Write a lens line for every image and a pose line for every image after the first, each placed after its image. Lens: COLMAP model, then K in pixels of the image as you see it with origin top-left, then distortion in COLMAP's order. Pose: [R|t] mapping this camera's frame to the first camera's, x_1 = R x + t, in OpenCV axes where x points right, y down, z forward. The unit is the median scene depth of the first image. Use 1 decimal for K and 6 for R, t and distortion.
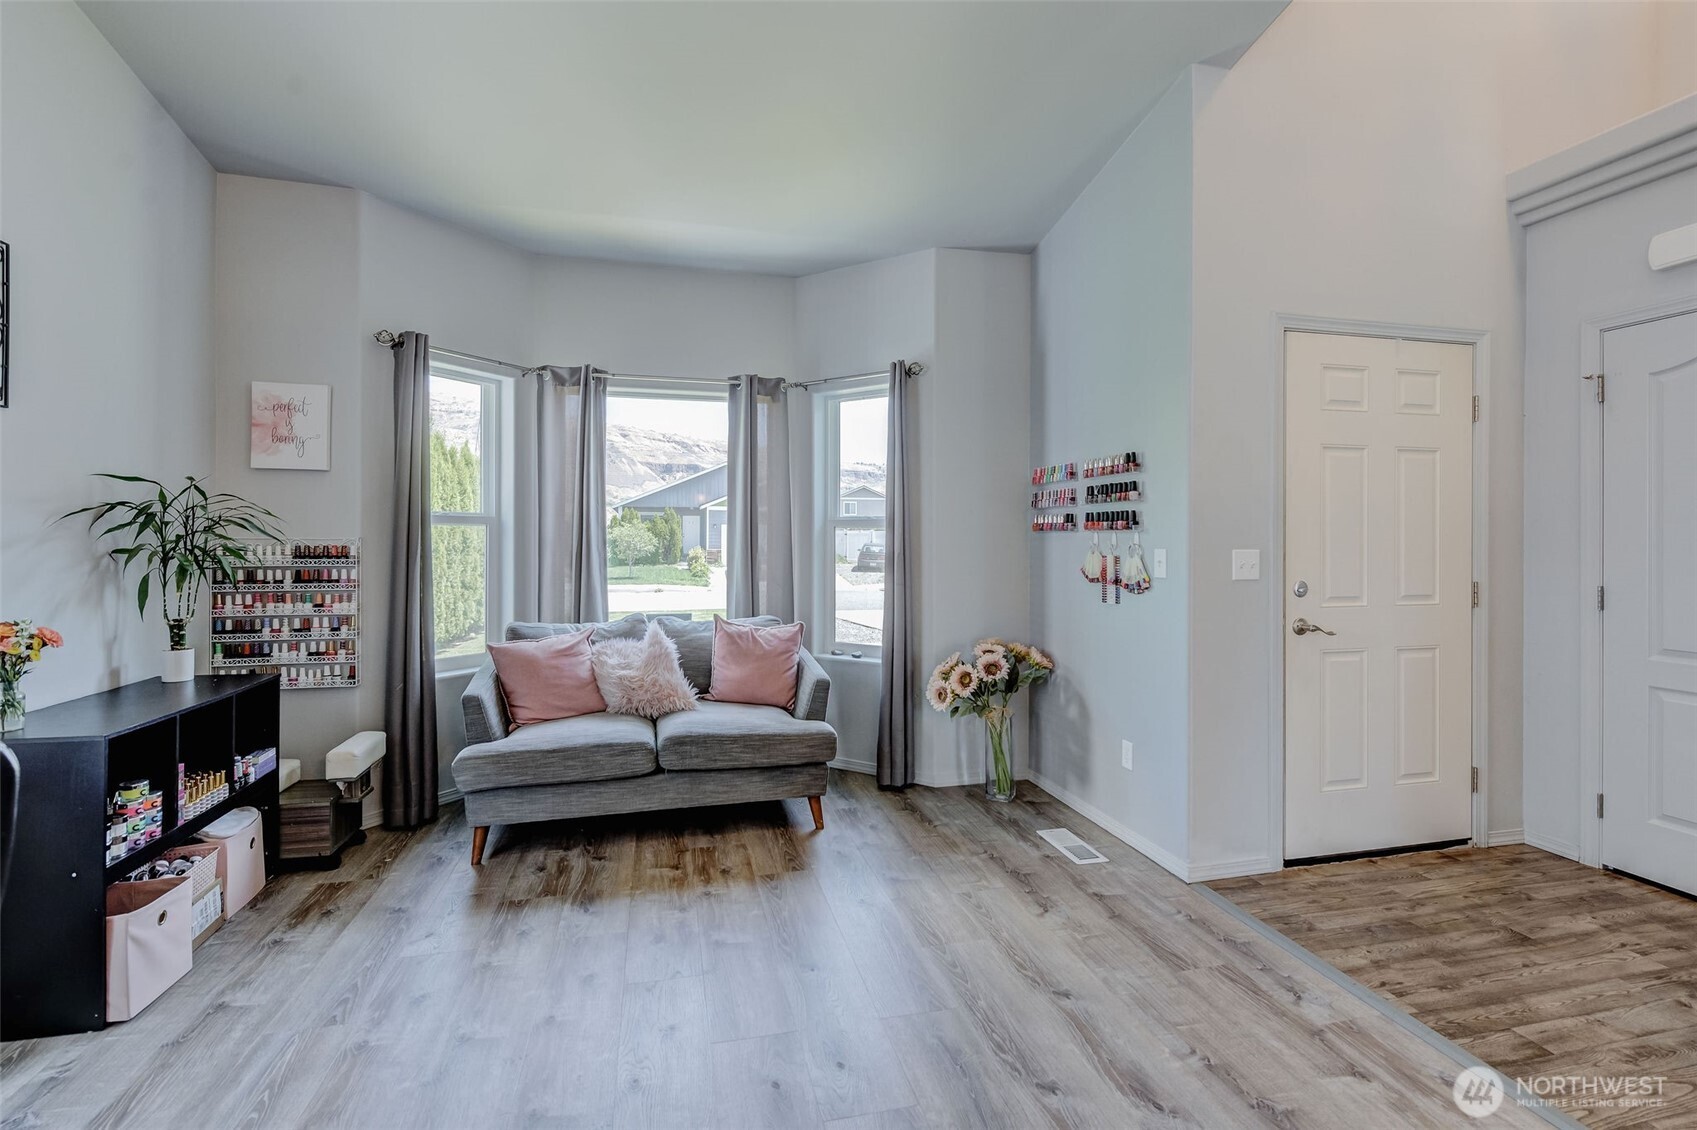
lens RADIAL K [[732.3, 0, 824.6], [0, 732.3, 539.8], [0, 0, 1]] dist [0.001529, -0.001404]
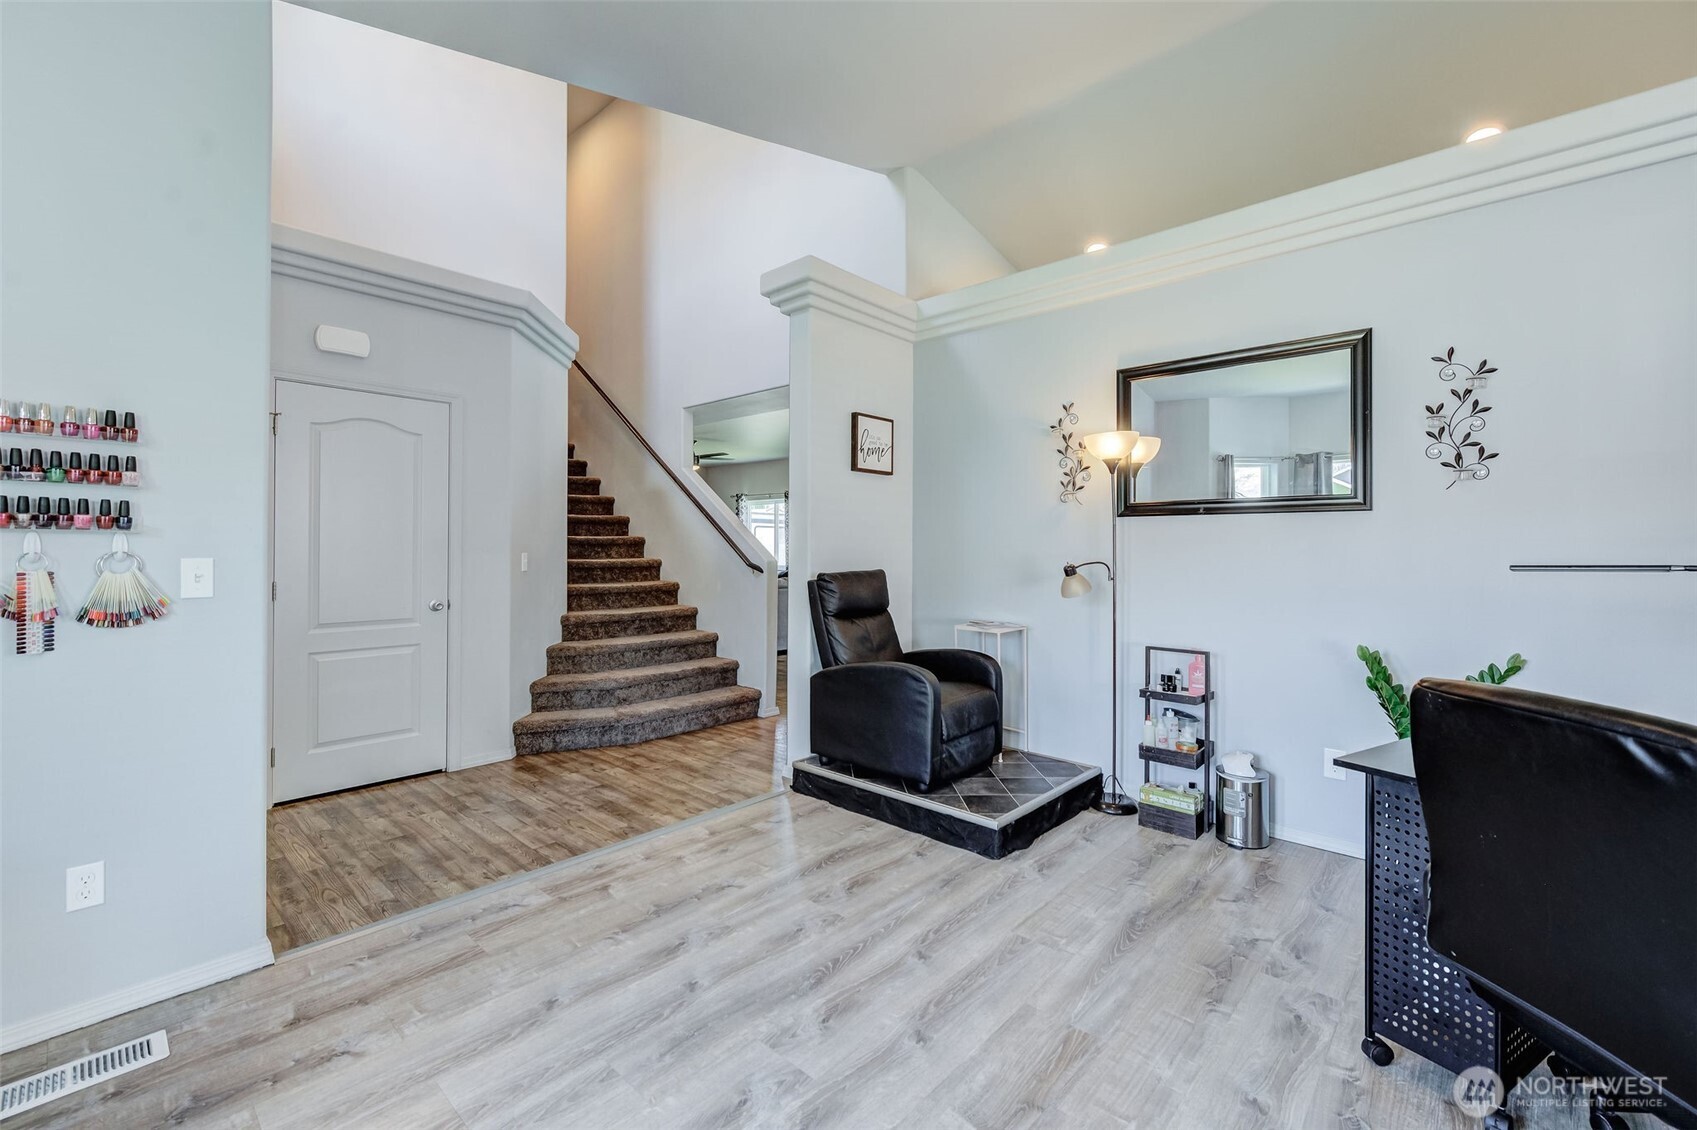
lens RADIAL K [[732.3, 0, 847.7], [0, 732.3, 551.4], [0, 0, 1]] dist [0.001529, -0.001404]
pose [[-0.568003, -0.008045, 0.822987, -0.614608], [-0.003369, 0.999967, 0.007450, -0.002365], [-0.823019, 0.001459, -0.568011, 1.056030]]
